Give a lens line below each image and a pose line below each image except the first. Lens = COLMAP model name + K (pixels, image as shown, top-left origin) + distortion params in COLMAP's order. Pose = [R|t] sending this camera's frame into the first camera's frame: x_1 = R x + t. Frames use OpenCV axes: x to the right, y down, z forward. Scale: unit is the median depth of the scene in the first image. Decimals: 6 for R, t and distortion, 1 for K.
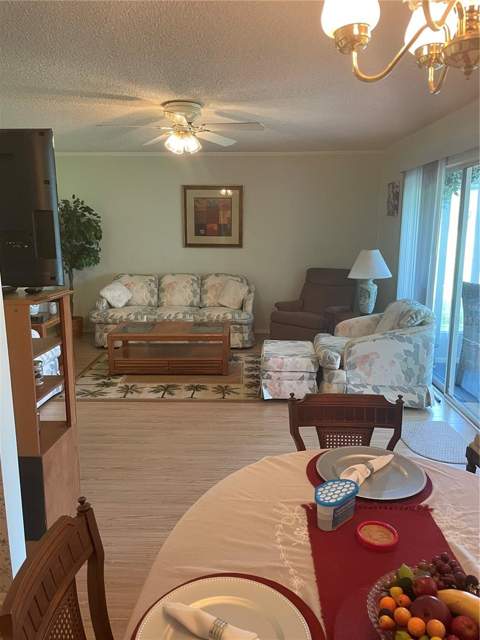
lens RADIAL K [[501.3, 0, 240.0], [0, 501.3, 320.0], [0, 0, 1]] dist [0.054832, -0.002349]
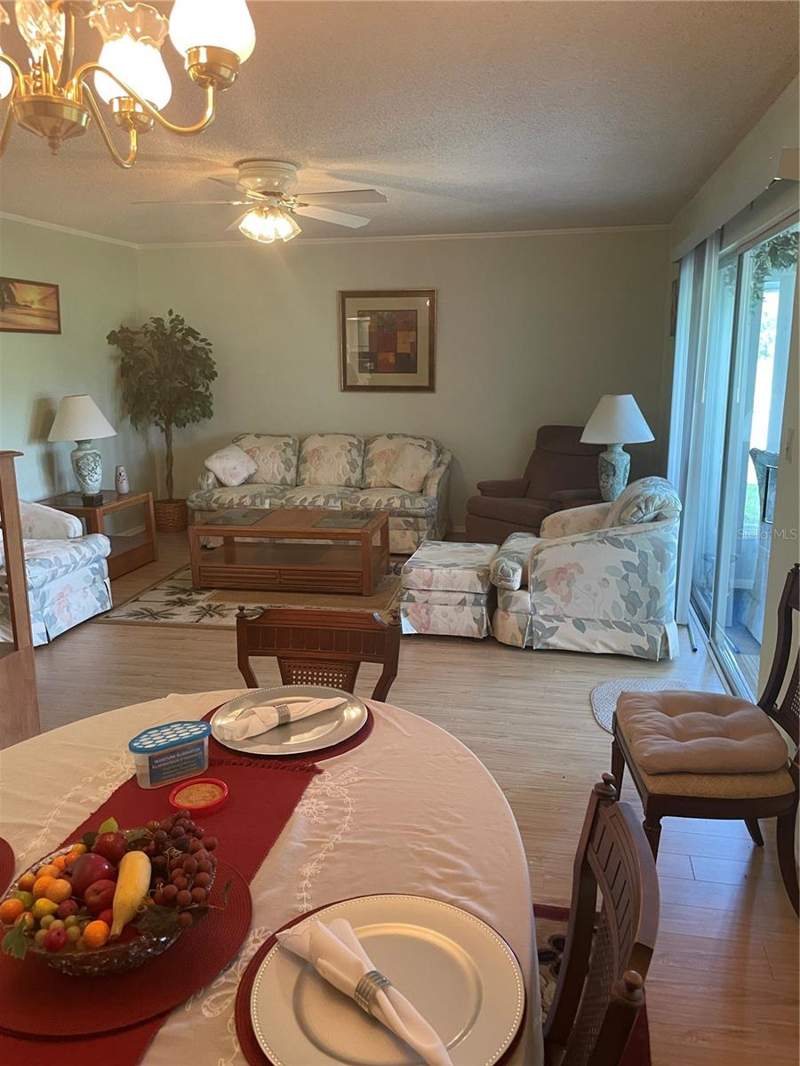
lens RADIAL K [[834.9, 0, 400.0], [0, 834.9, 533.0], [0, 0, 1]] dist [0.054832, -0.002349]
pose [[0.987696, 0.025377, -0.154311, 0.178368], [-0.022005, 0.999481, 0.023519, 0.006793], [0.154828, -0.019834, 0.987742, -0.024482]]
